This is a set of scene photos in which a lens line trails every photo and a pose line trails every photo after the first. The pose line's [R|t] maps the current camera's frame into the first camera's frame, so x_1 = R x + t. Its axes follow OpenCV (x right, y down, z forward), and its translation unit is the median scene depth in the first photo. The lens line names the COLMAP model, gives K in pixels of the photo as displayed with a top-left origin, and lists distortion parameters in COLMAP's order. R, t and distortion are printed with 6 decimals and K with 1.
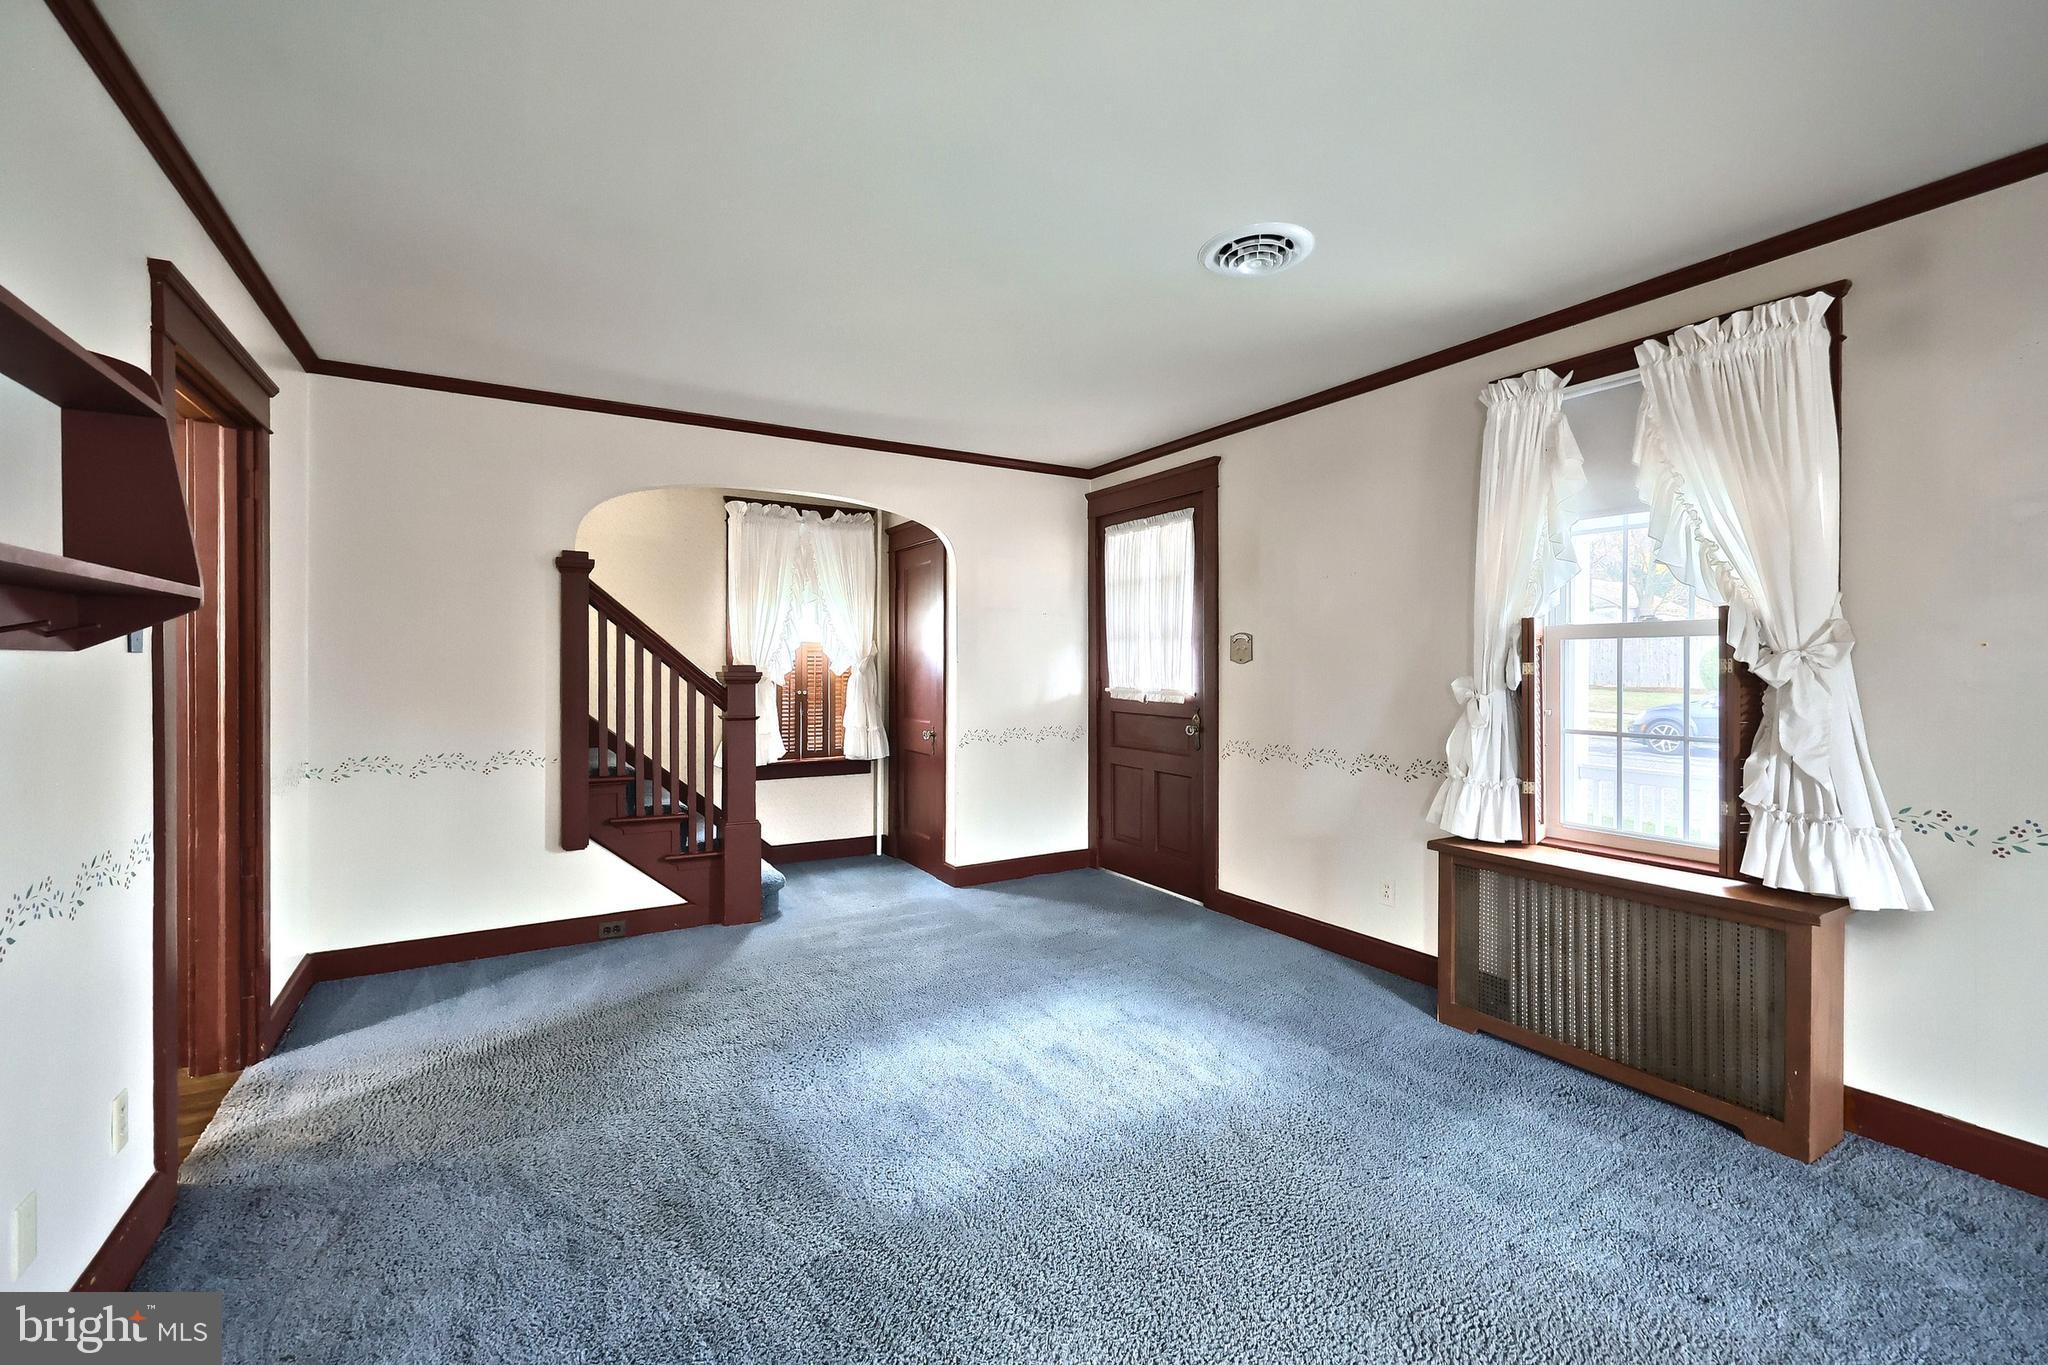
lens RADIAL K [[841.1, 0, 1037.7], [0, 841.1, 670.4], [0, 0, 1]] dist [0.002530, -0.000035]
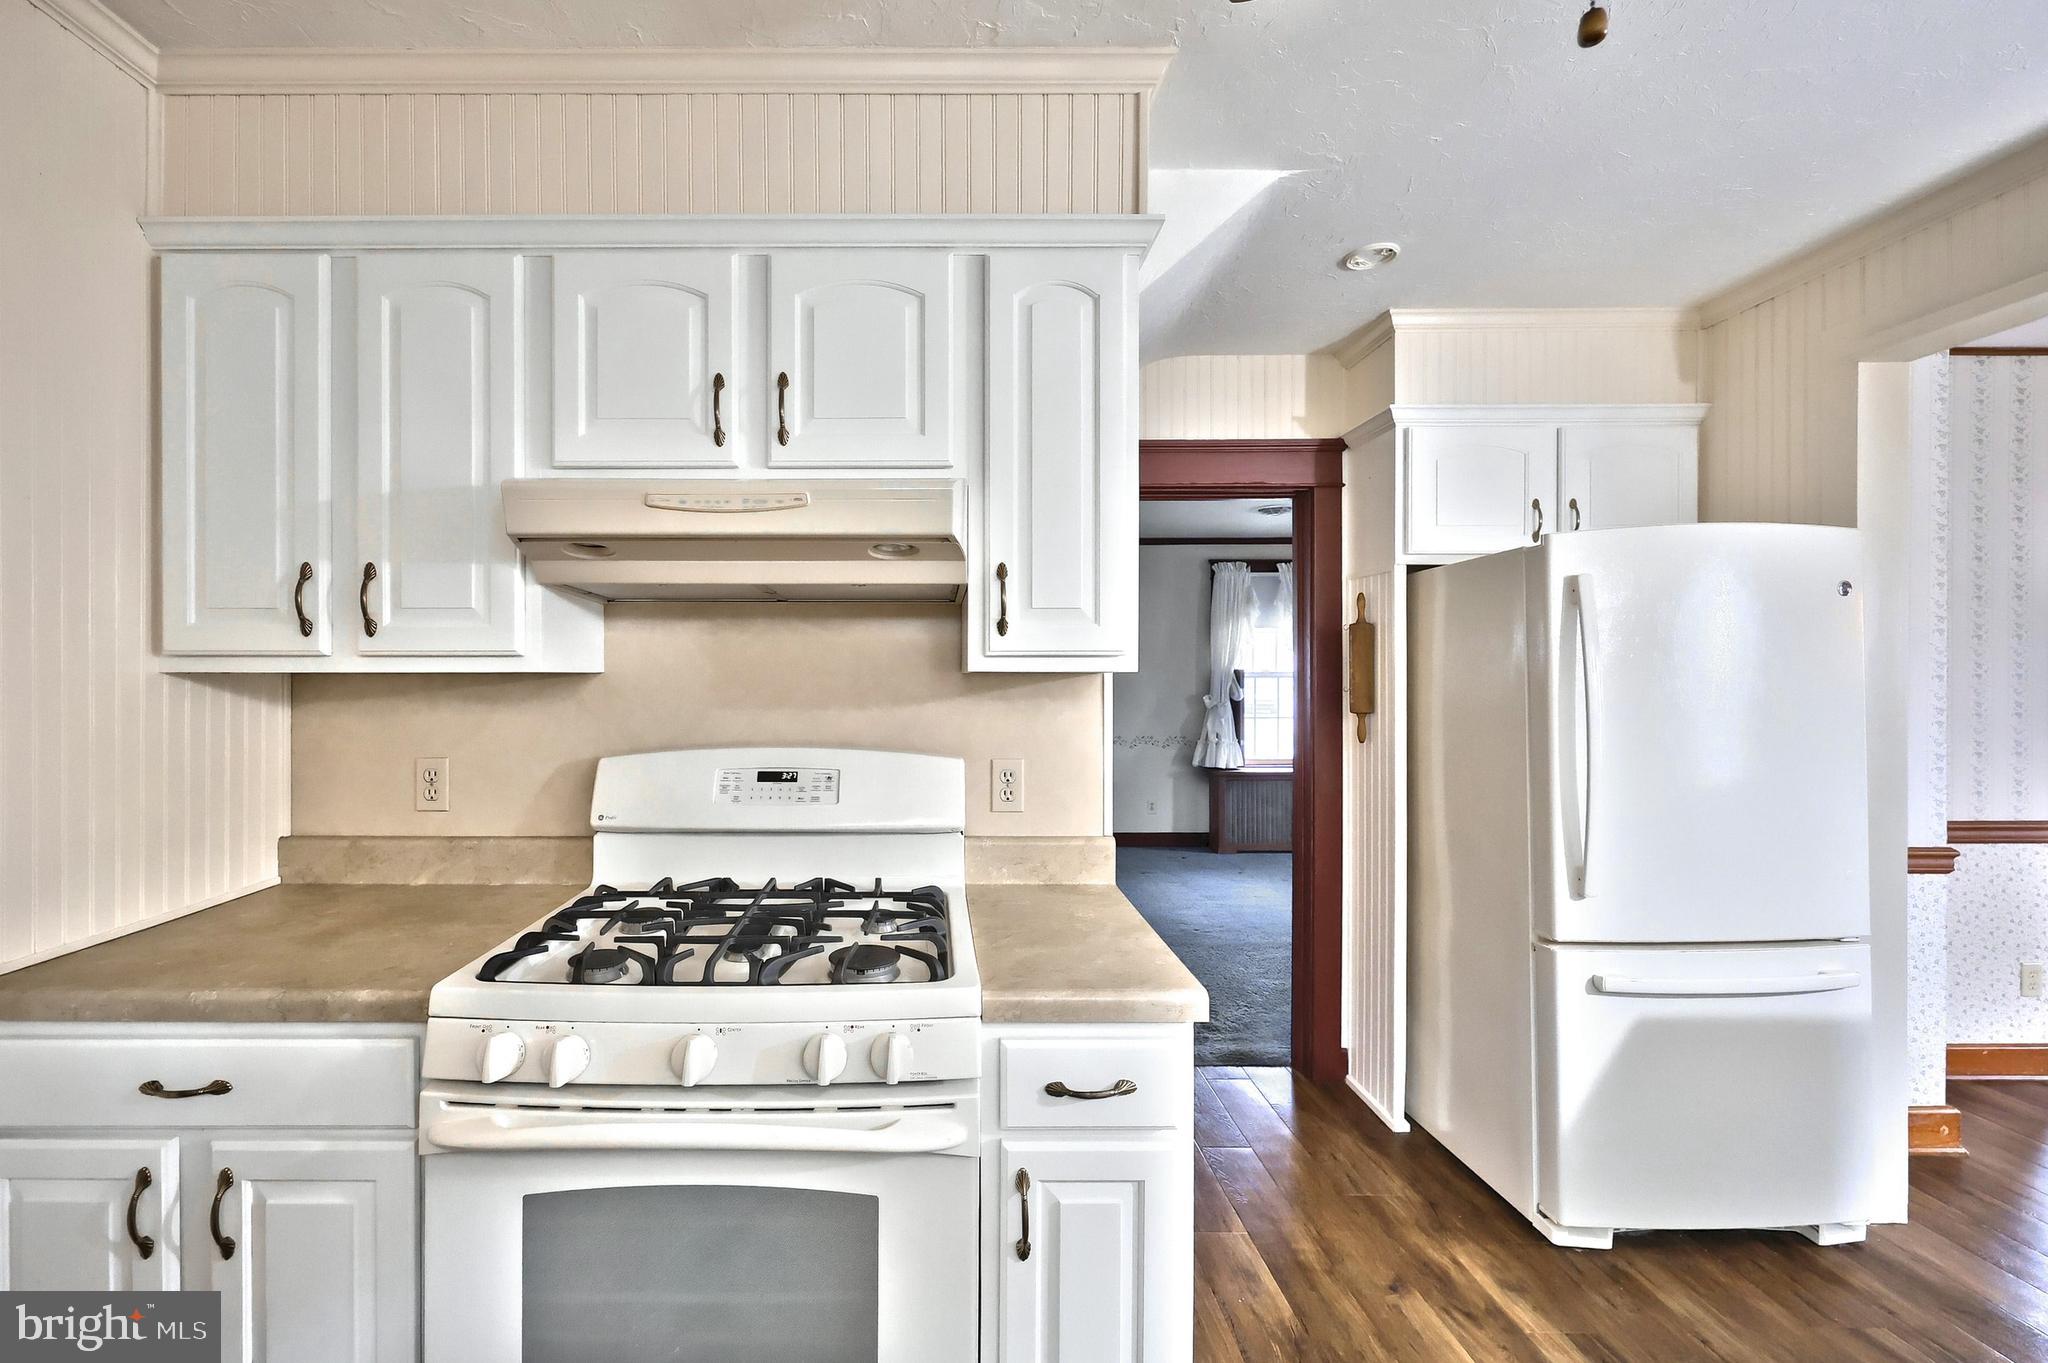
lens RADIAL K [[841.1, 0, 1004.0], [0, 841.1, 682.3], [0, 0, 1]] dist [0.002530, -0.000035]
pose [[0.537488, 0.007584, 0.843237, -1.829098], [0.005046, 0.999913, -0.012209, -0.000472], [-0.843256, 0.010817, 0.537403, 0.333316]]
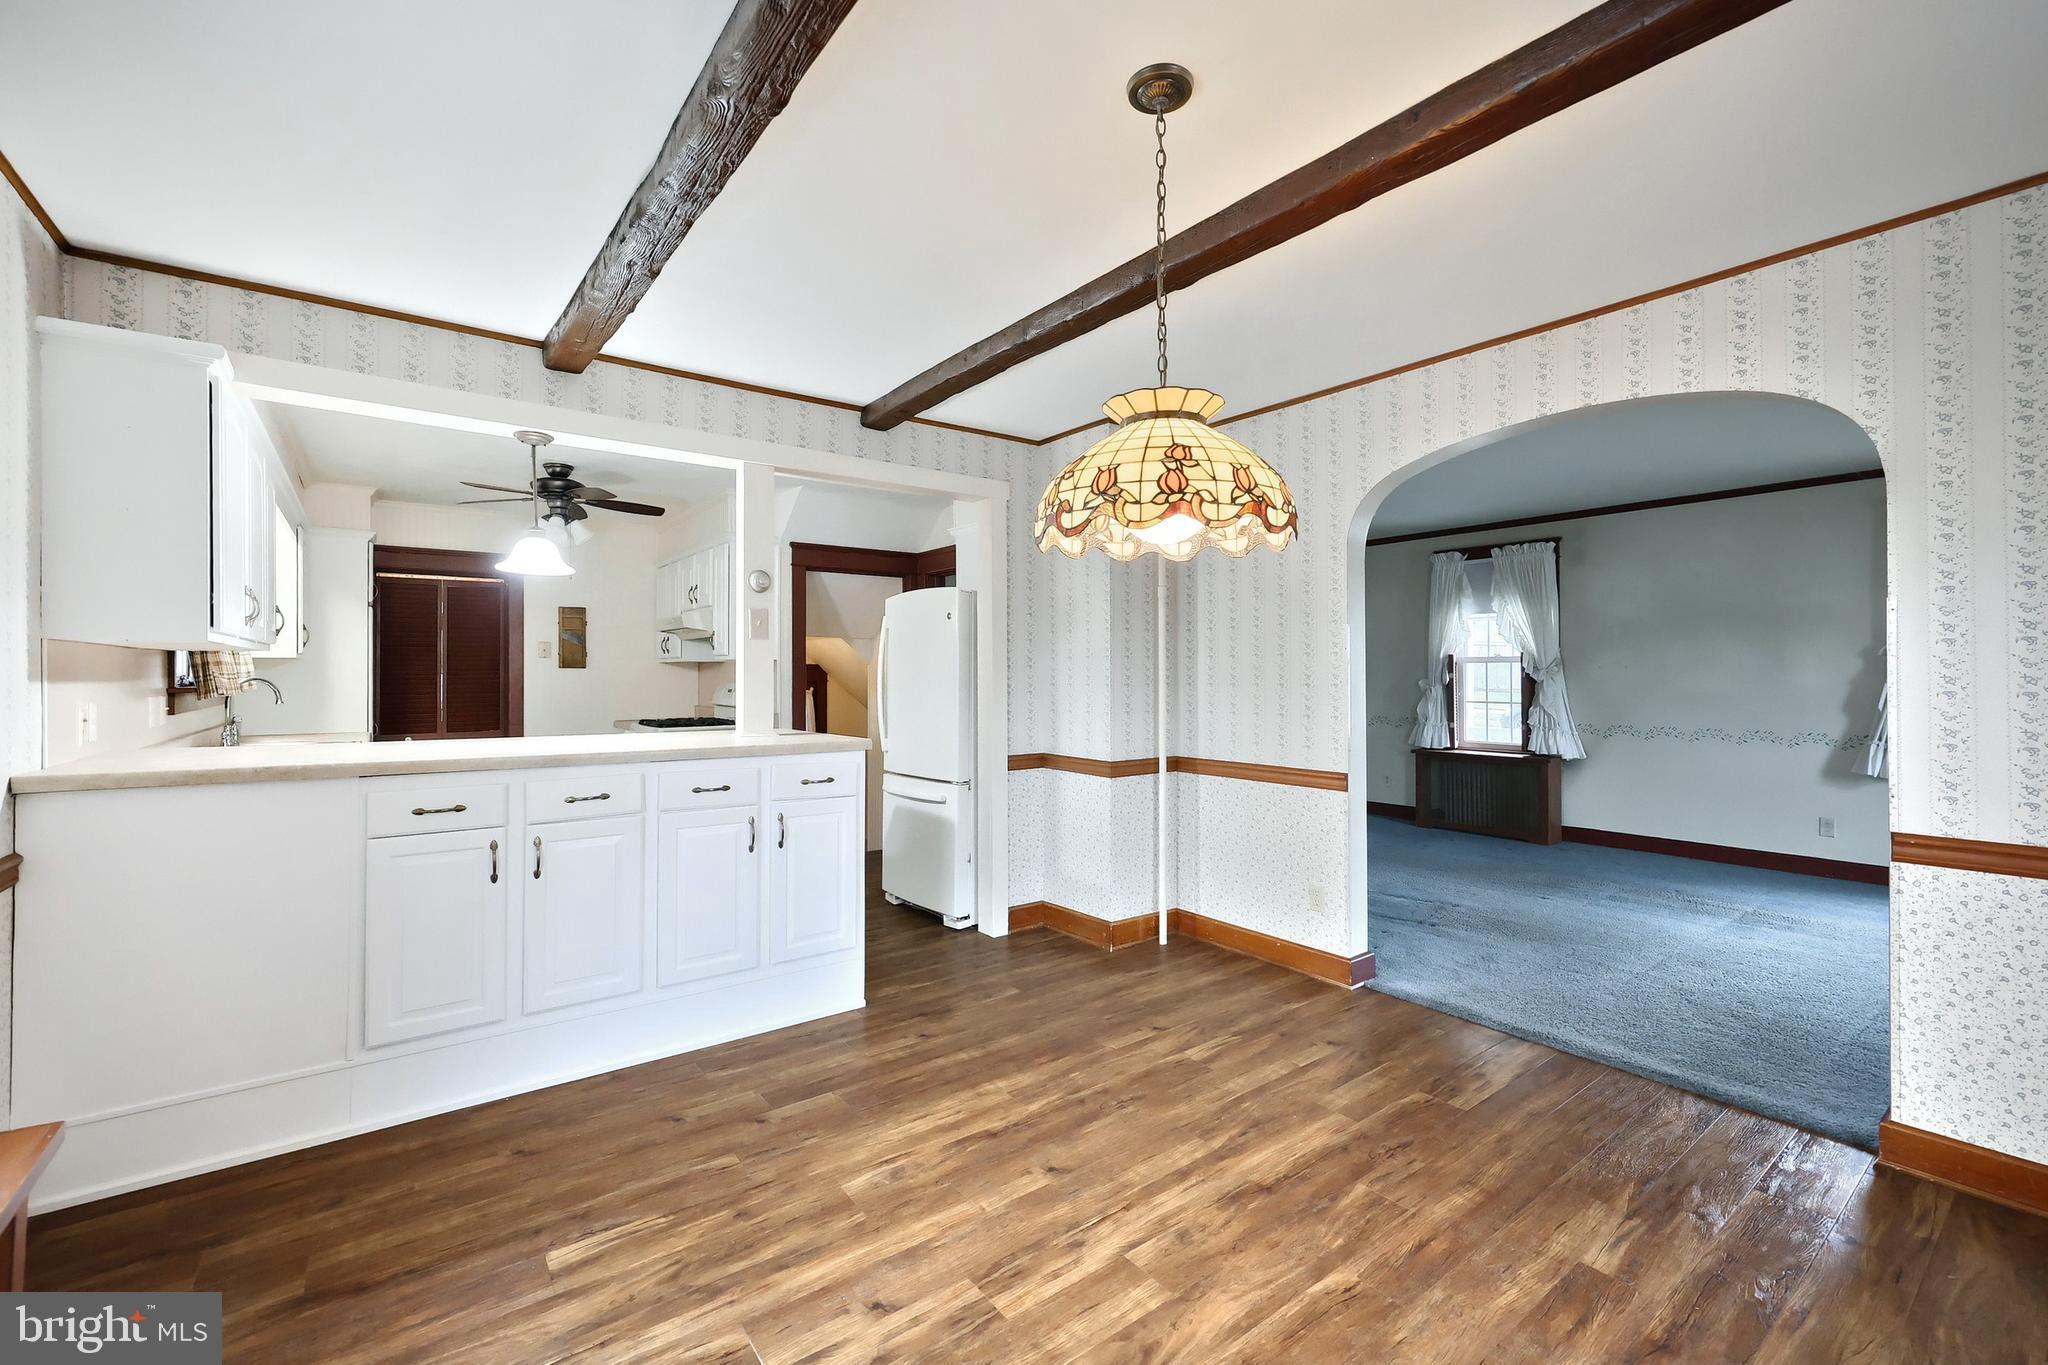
lens RADIAL K [[841.1, 0, 1042.4], [0, 841.1, 665.5], [0, 0, 1]] dist [0.002530, -0.000035]
pose [[0.994852, 0.004380, 0.101248, -0.875901], [-0.002149, 0.999753, -0.022133, 0.026512], [-0.101320, 0.021802, 0.994615, -1.355041]]
